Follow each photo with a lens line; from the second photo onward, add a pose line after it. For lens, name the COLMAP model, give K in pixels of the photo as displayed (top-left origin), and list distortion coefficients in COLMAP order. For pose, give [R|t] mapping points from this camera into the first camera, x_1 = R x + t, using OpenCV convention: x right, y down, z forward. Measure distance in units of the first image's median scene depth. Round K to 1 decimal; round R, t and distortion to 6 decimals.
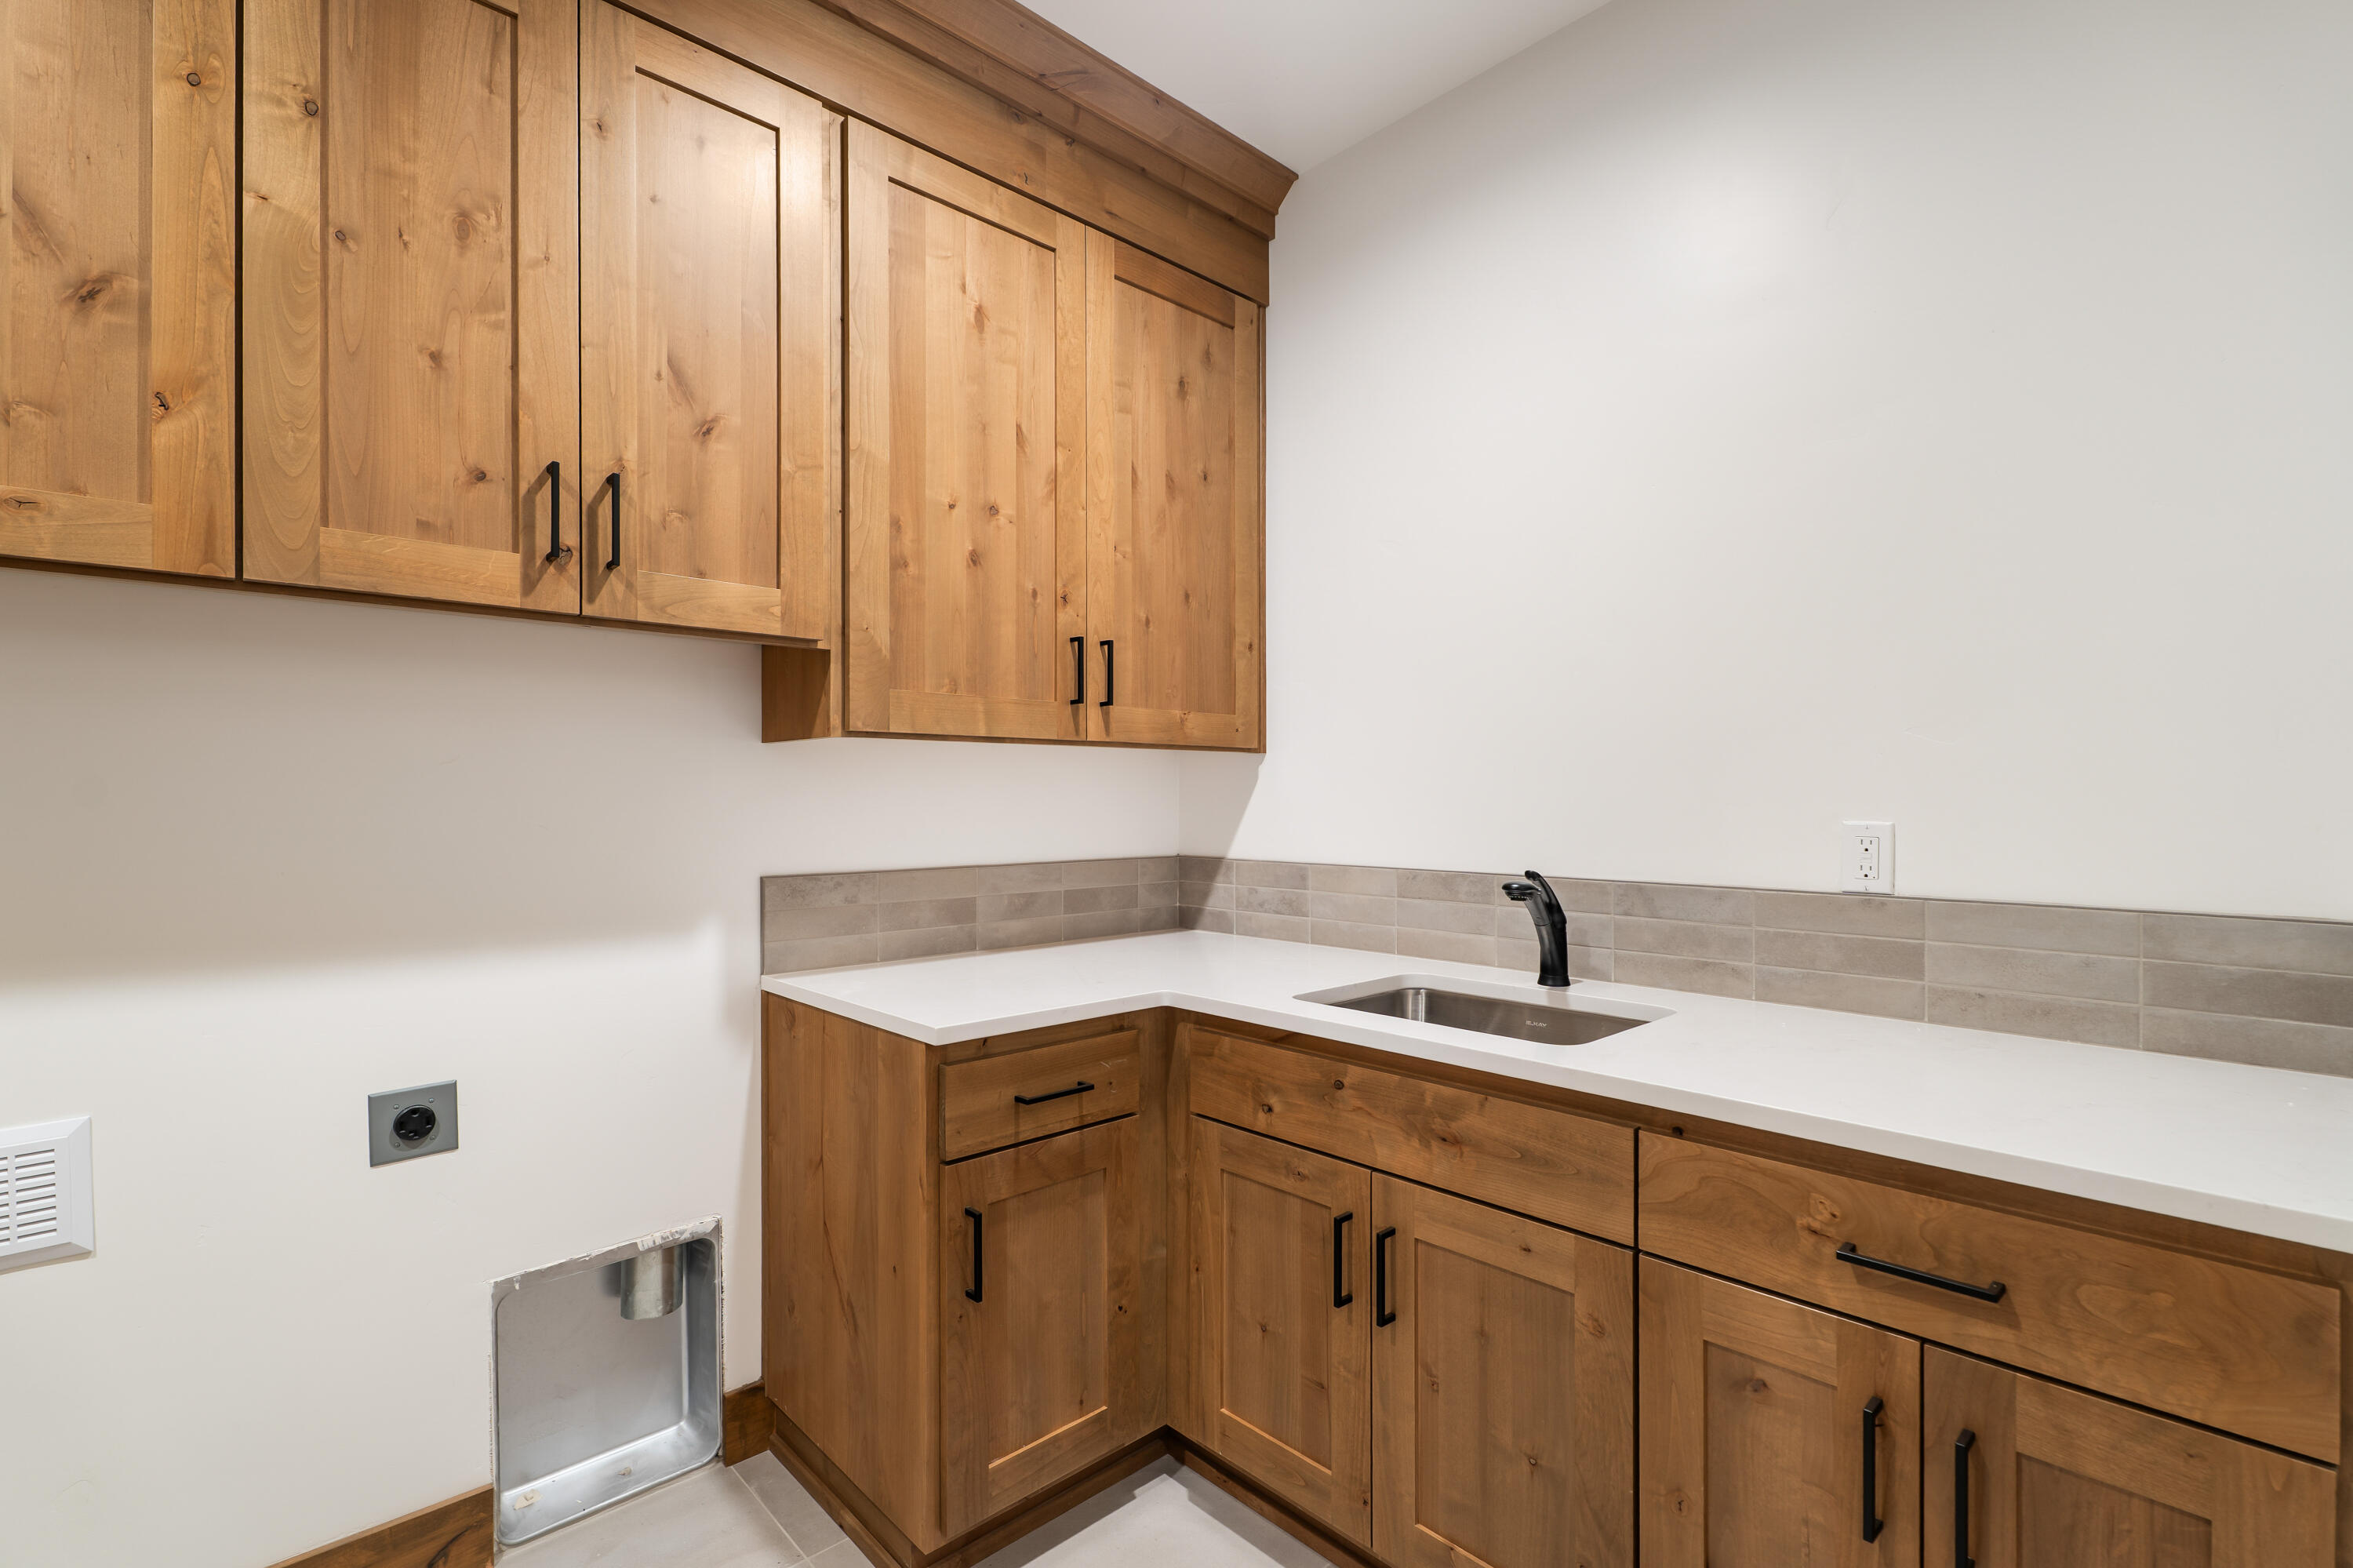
lens RADIAL K [[1065.7, 0, 1177.0], [0, 1065.7, 790.1], [0, 0, 1]] dist [0.004275, 0.001681]
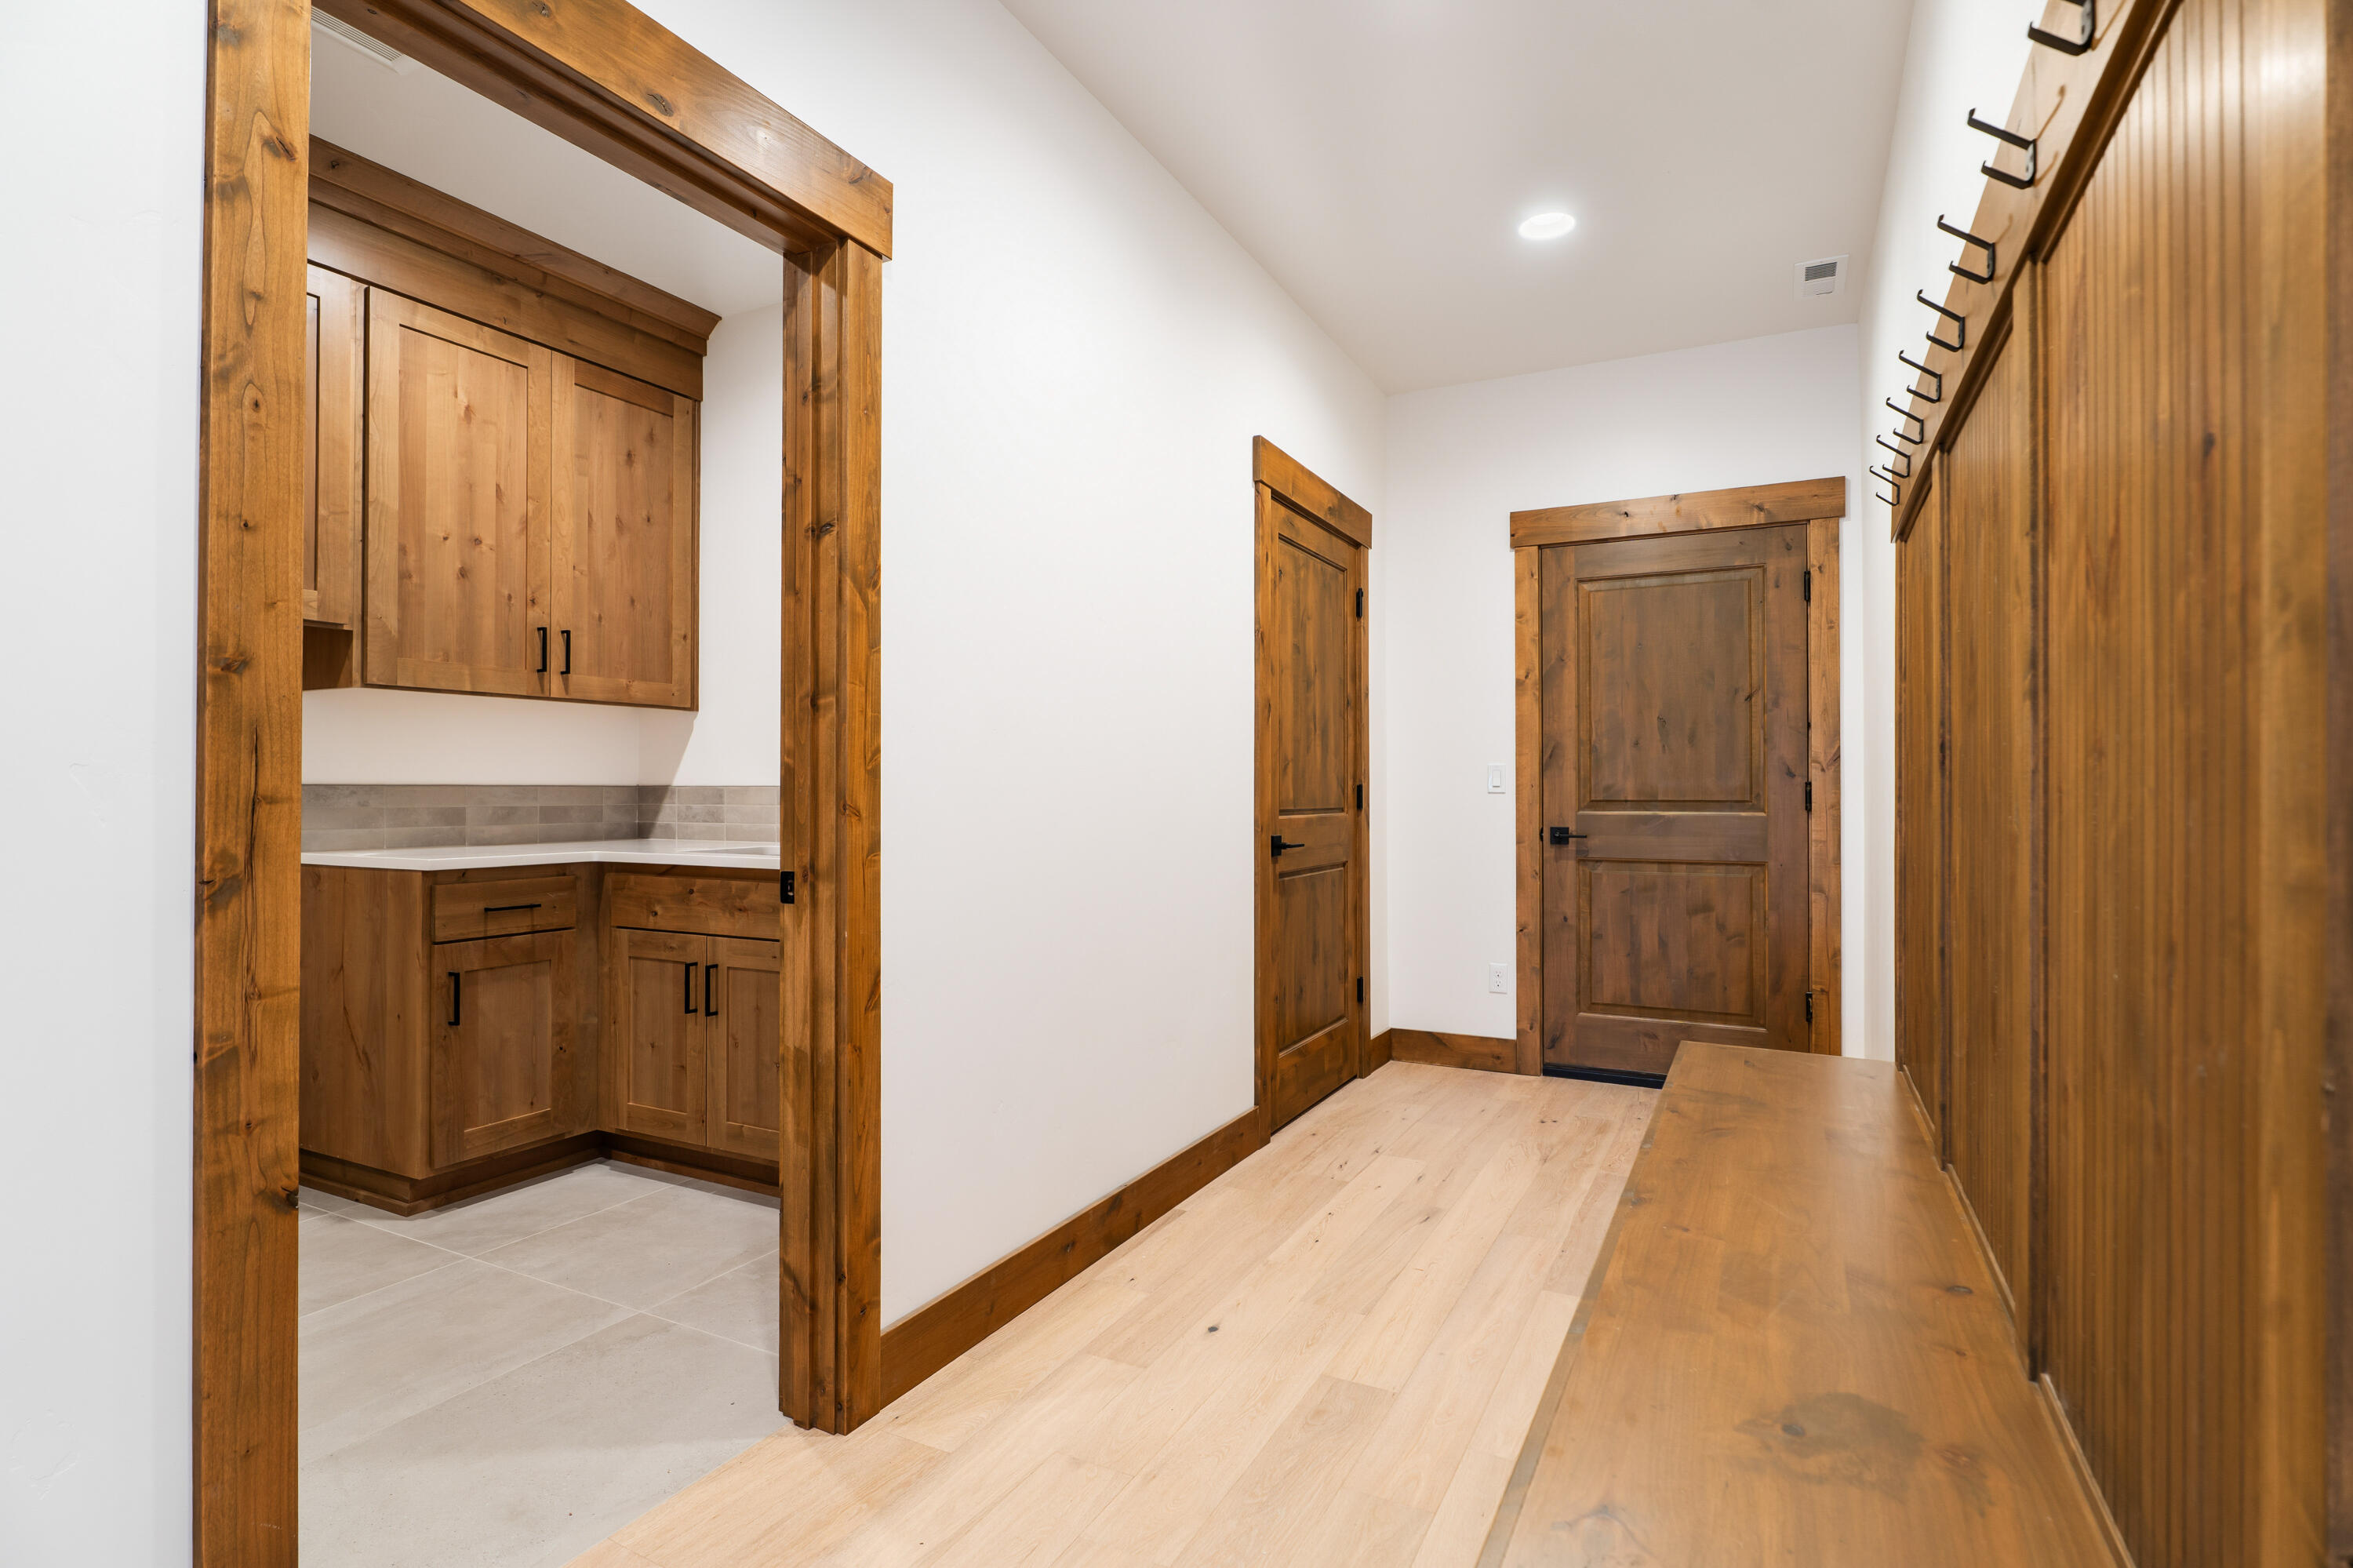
lens RADIAL K [[1191.8, 0, 1182.0], [0, 1191.8, 778.6], [0, 0, 1]] dist [0.004399, -0.001238]
pose [[0.946021, 0.006841, 0.324034, 0.234891], [-0.005610, 0.999973, -0.004731, 0.078450], [-0.324058, 0.002658, 0.946034, -0.957017]]
